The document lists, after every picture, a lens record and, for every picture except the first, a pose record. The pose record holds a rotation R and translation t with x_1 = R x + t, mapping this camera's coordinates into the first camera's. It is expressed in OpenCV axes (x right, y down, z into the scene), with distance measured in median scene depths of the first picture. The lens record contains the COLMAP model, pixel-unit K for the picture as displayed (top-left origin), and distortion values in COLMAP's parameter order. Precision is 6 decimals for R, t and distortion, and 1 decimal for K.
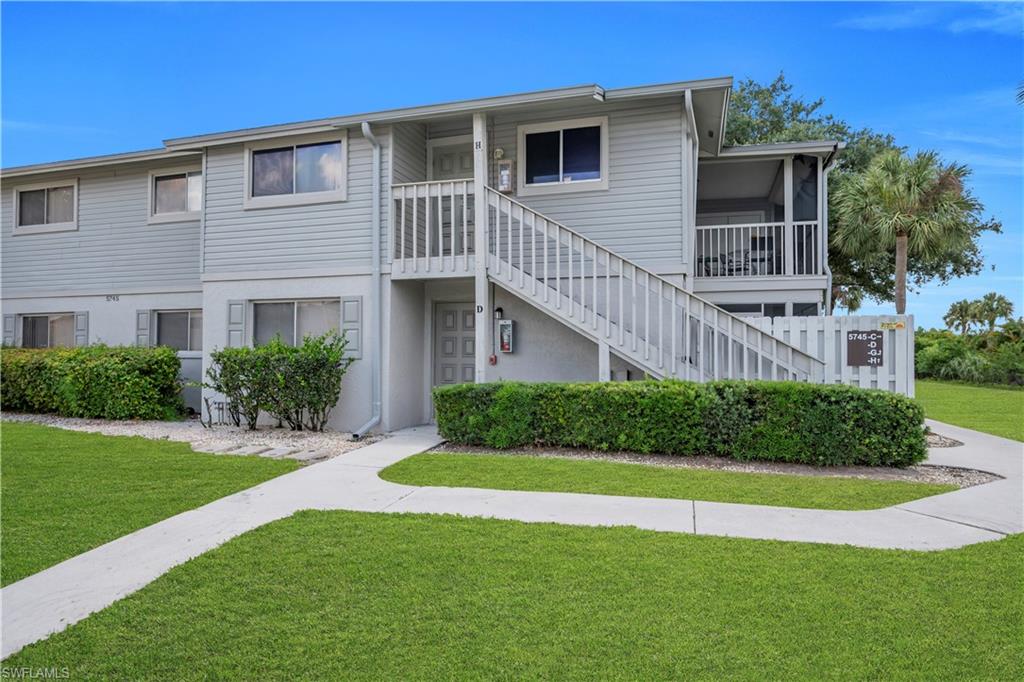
lens RADIAL K [[598.0, 0, 520.7], [0, 598.0, 344.2], [0, 0, 1]] dist [-0.013875, 0.001918]
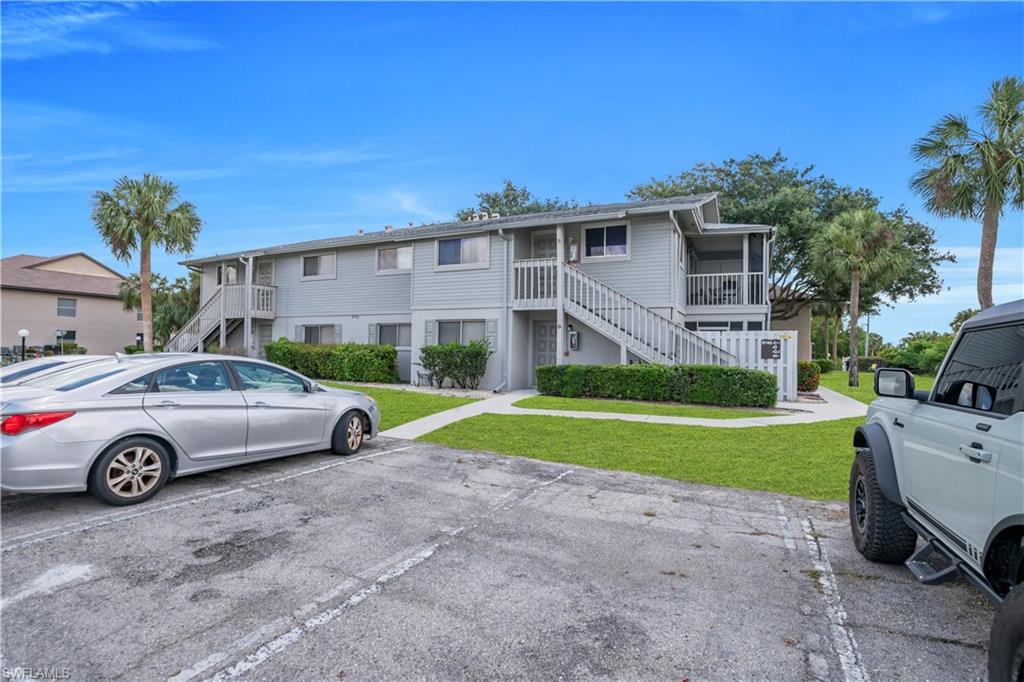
lens RADIAL K [[495.9, 0, 523.3], [0, 495.9, 344.3], [0, 0, 1]] dist [-0.035963, 0.004406]
pose [[0.989792, 0.010111, -0.142159, 0.040836], [-0.009521, 0.999943, 0.004830, -0.007592], [0.142200, -0.003427, 0.989832, -0.544052]]
